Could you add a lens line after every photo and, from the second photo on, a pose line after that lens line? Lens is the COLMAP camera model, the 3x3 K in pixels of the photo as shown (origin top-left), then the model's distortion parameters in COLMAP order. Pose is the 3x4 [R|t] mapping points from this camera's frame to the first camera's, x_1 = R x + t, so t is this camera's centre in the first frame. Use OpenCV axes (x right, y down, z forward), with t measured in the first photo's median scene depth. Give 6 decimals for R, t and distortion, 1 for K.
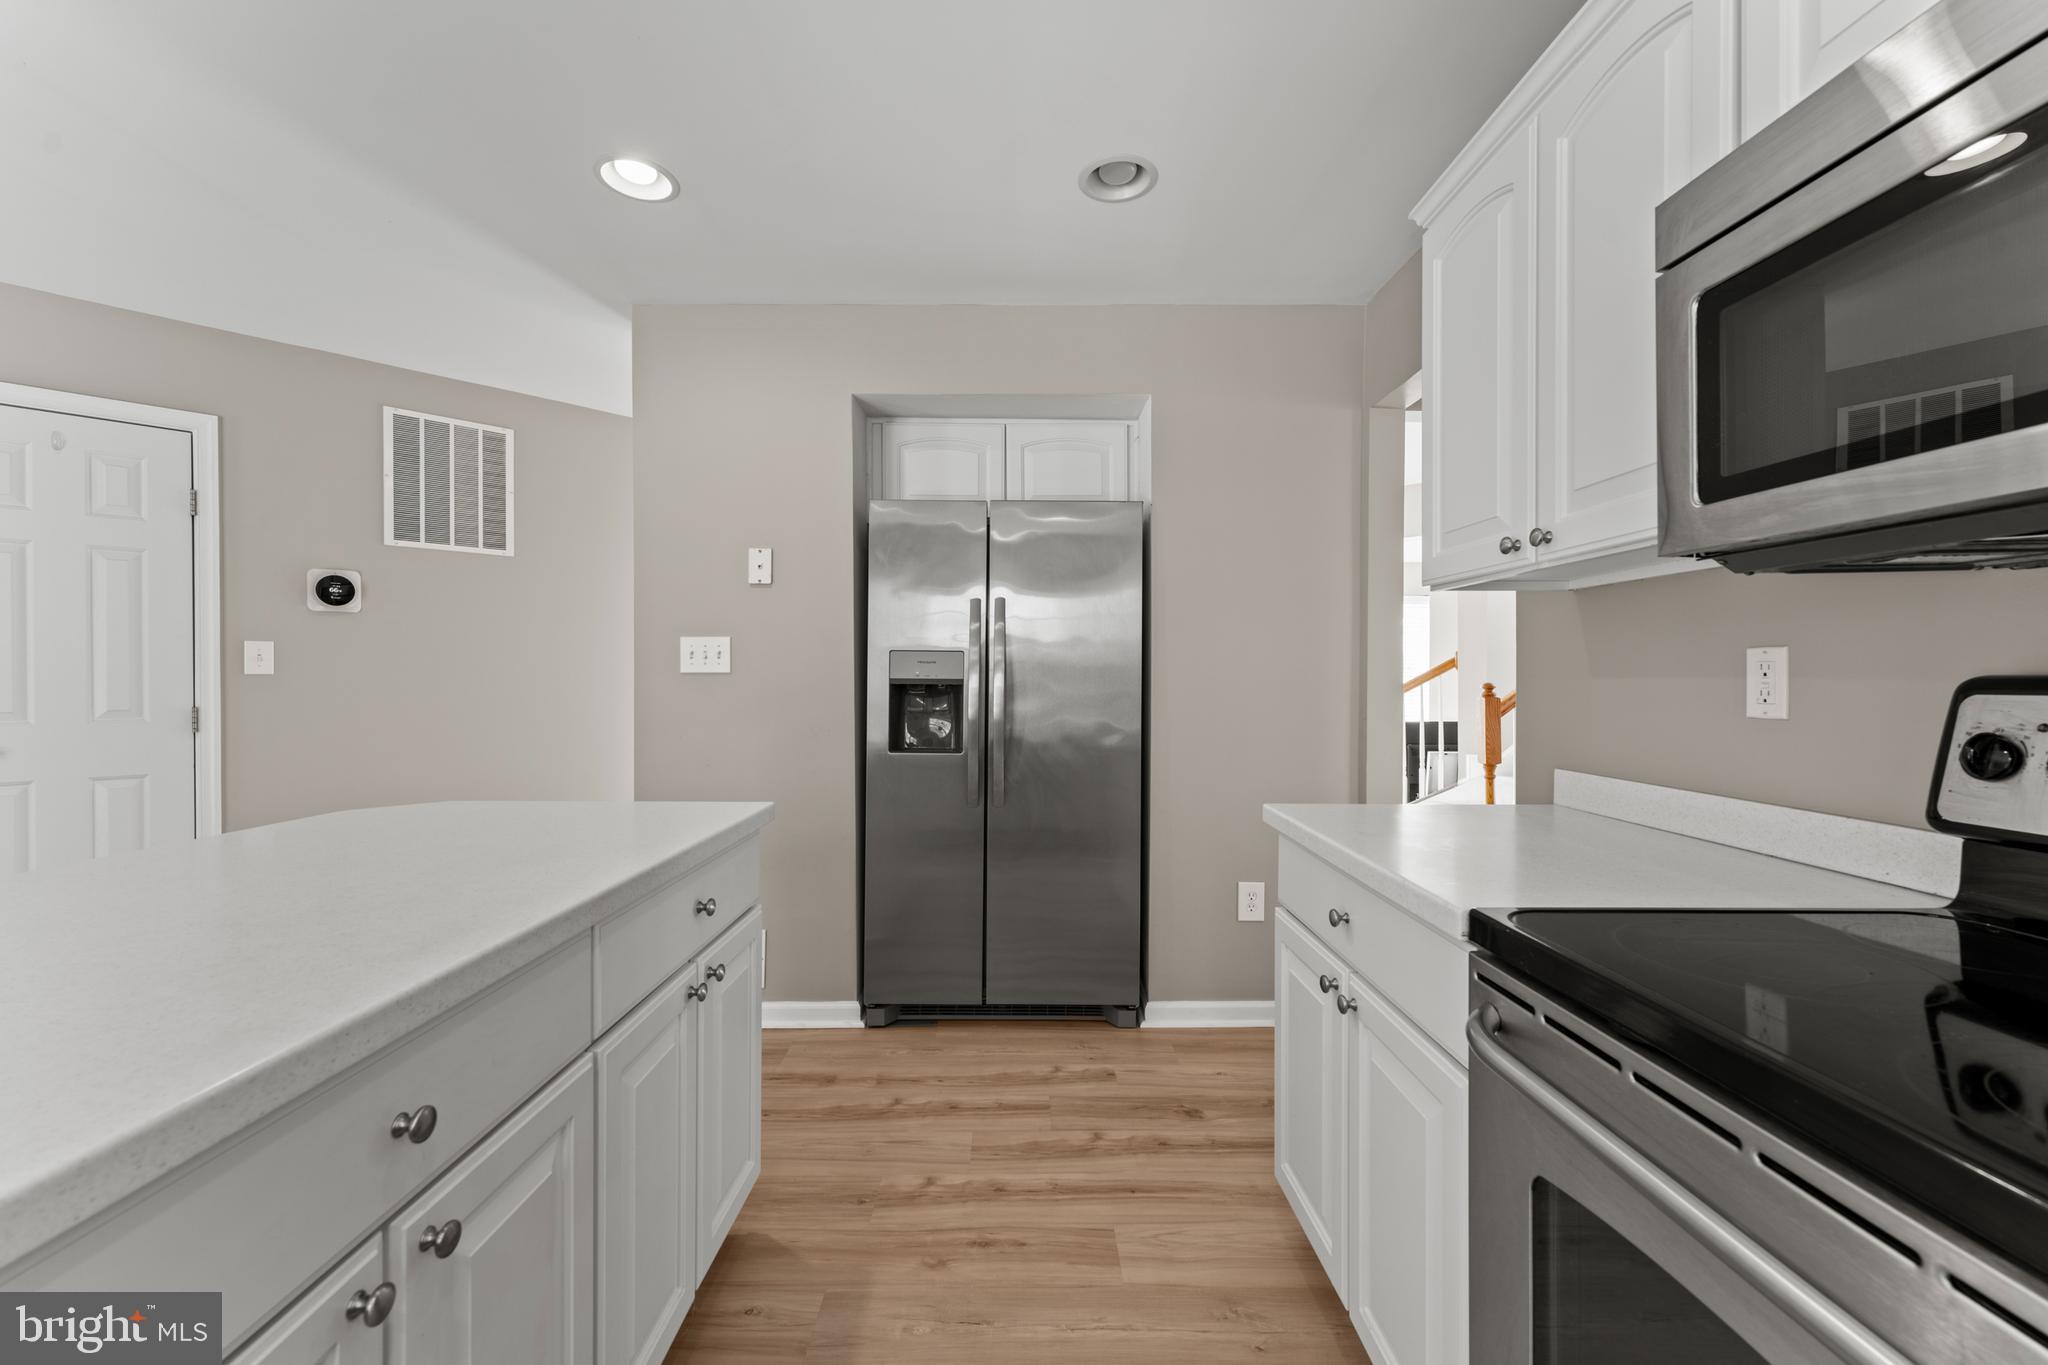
lens RADIAL K [[812.8, 0, 1047.9], [0, 812.8, 682.4], [0, 0, 1]] dist [0.001691, 0.000197]
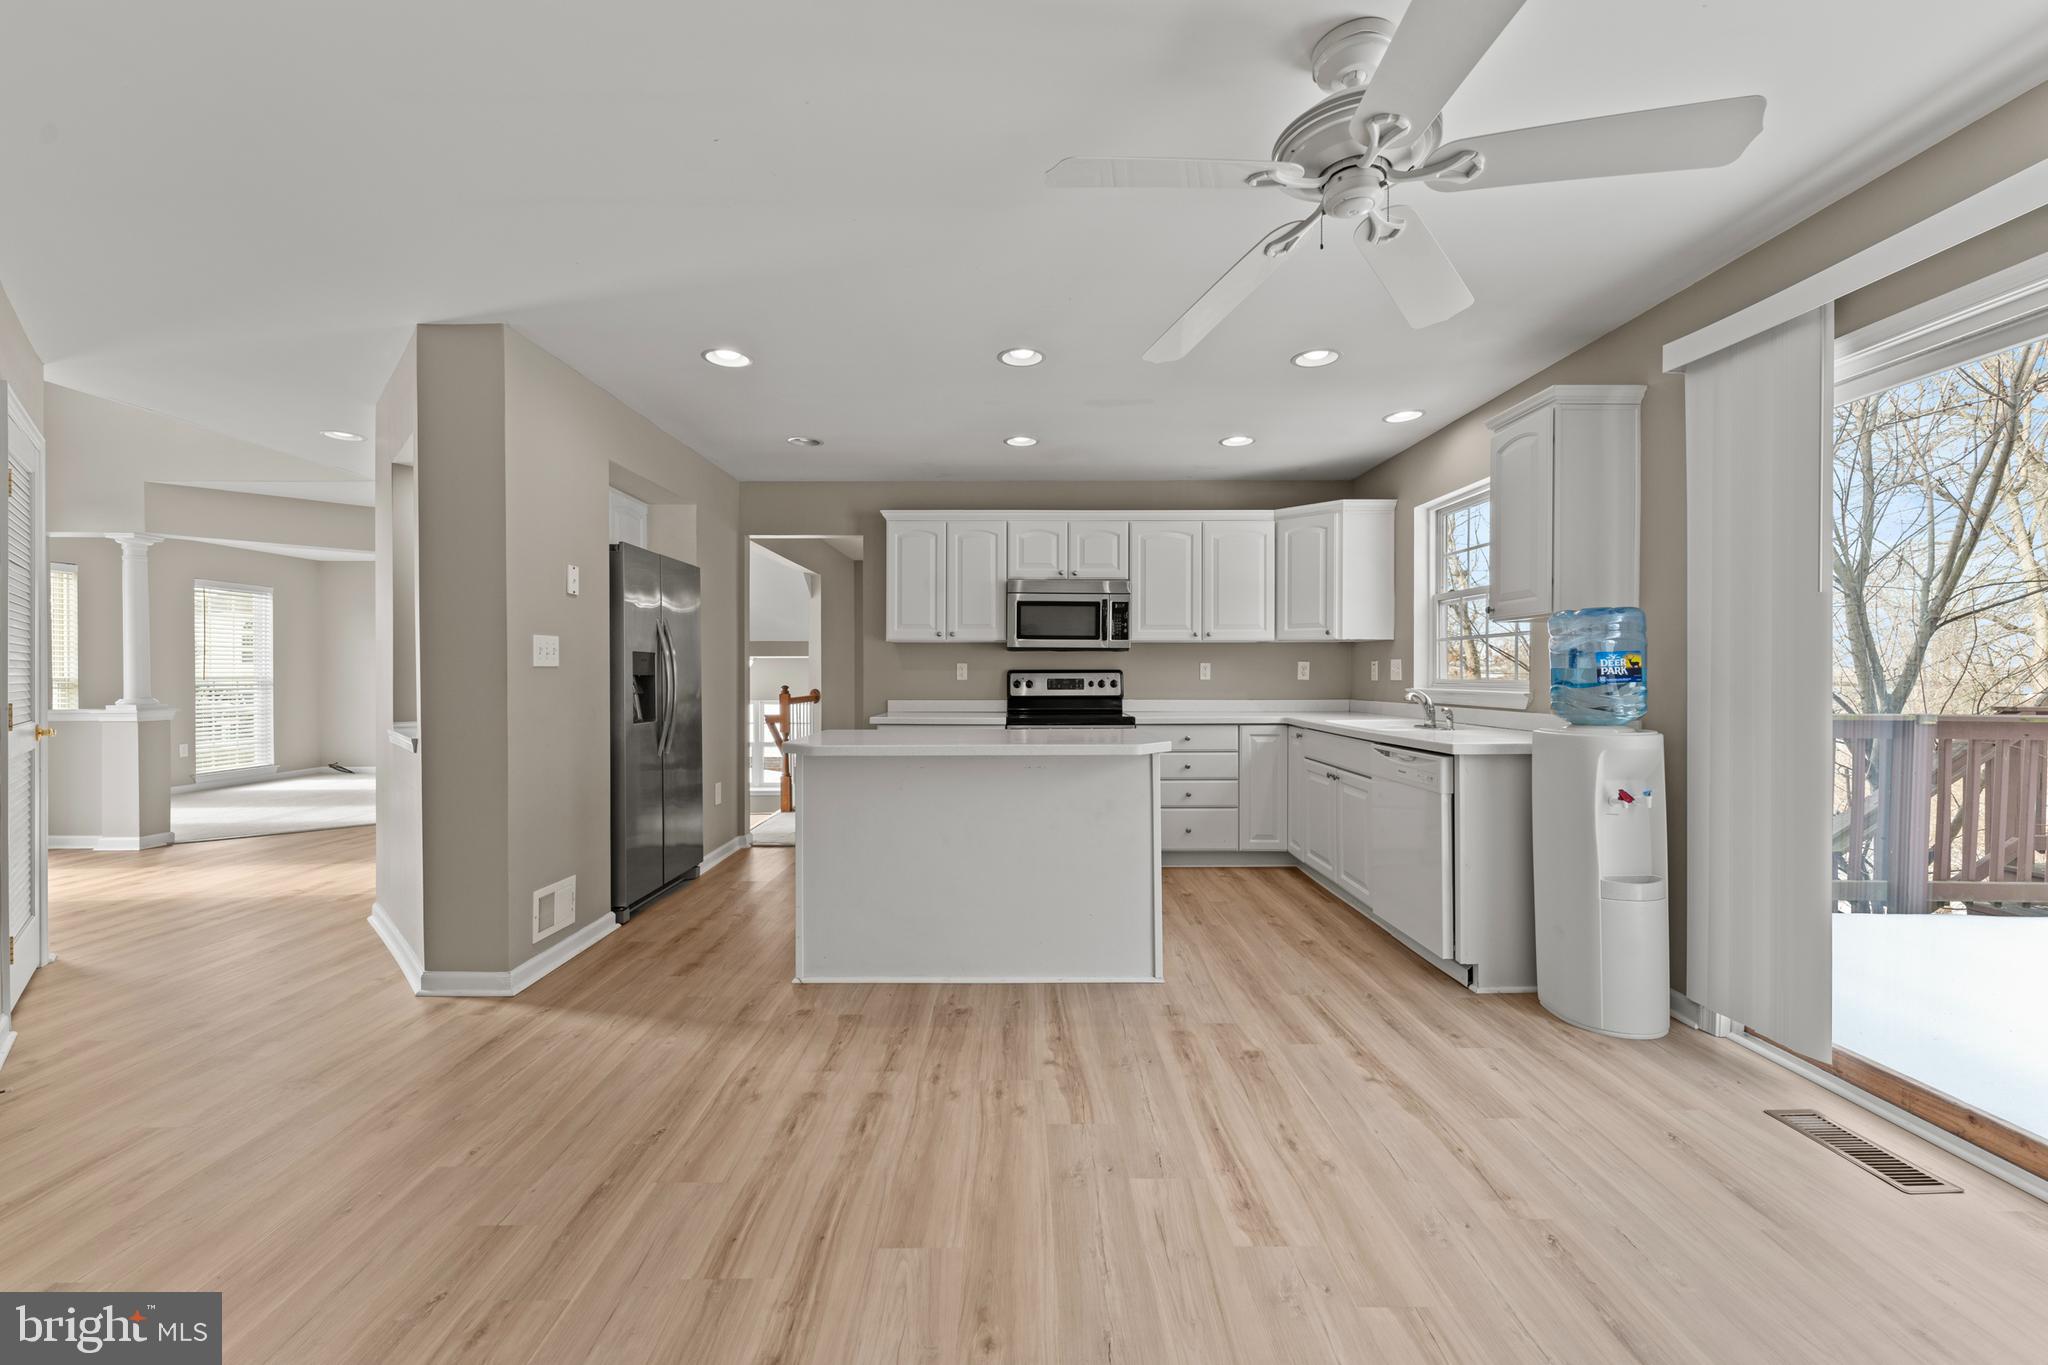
lens RADIAL K [[818.3, 0, 1016.1], [0, 818.3, 676.1], [0, 0, 1]] dist [0.001875, -0.000540]
pose [[0.012131, -0.009340, 0.999883, -1.588166], [0.005594, 0.999941, 0.009272, -0.006246], [-0.999911, 0.005481, 0.012183, 0.316592]]
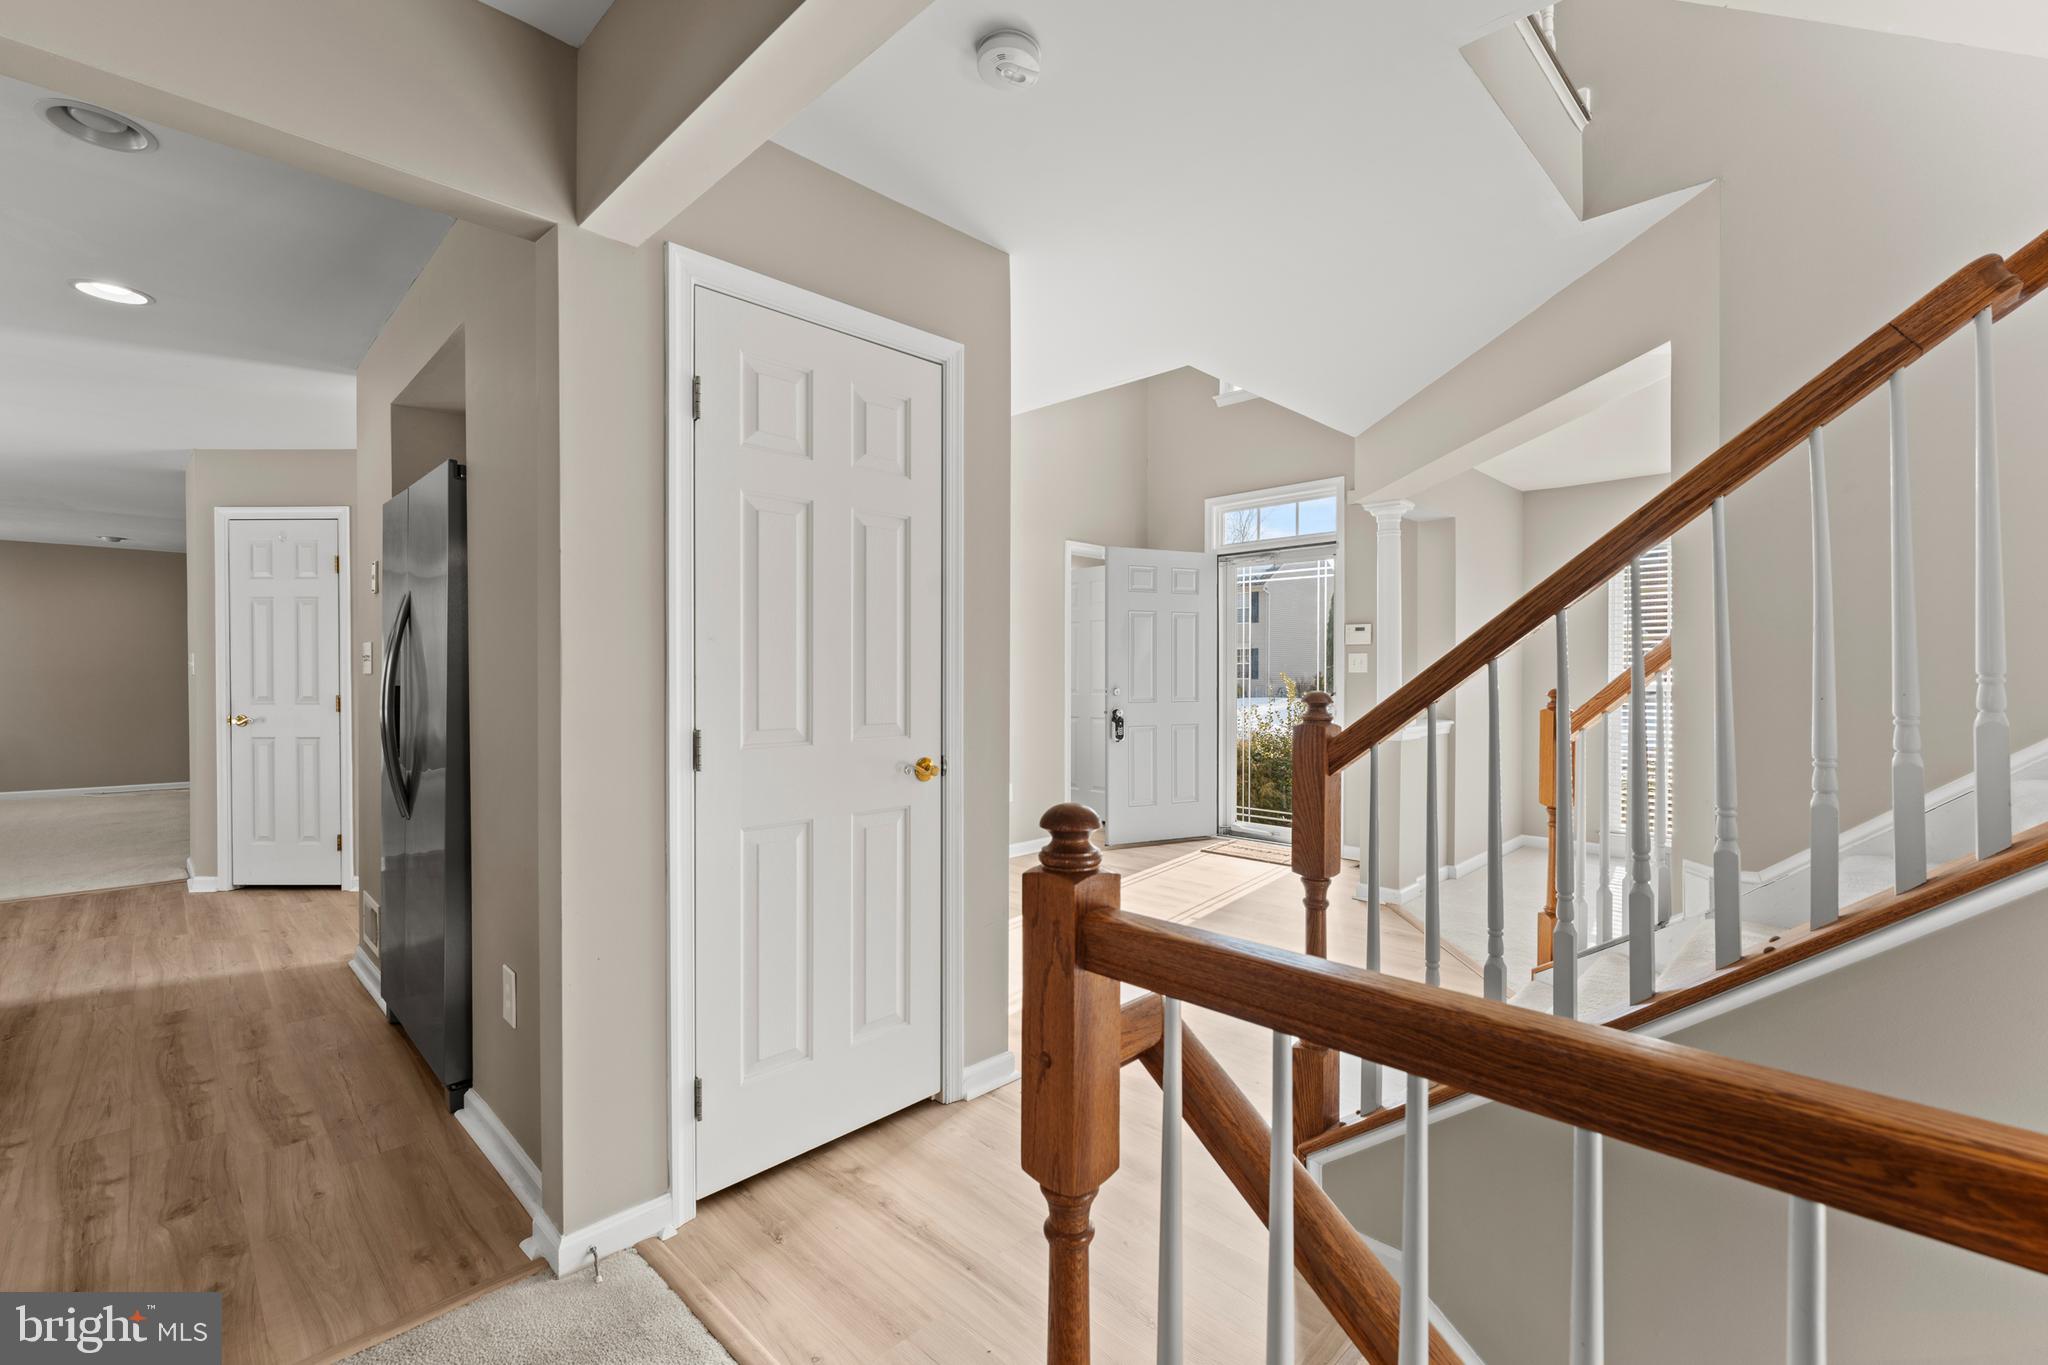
lens RADIAL K [[895.3, 0, 1024.0], [0, 895.3, 682.5], [0, 0, 1]] dist [0.001429, 0.000656]
pose [[0.690919, 0.004851, -0.722916, 1.142572], [-0.005790, 0.999983, 0.001176, -0.005105], [0.722909, 0.003373, 0.690935, 0.799343]]
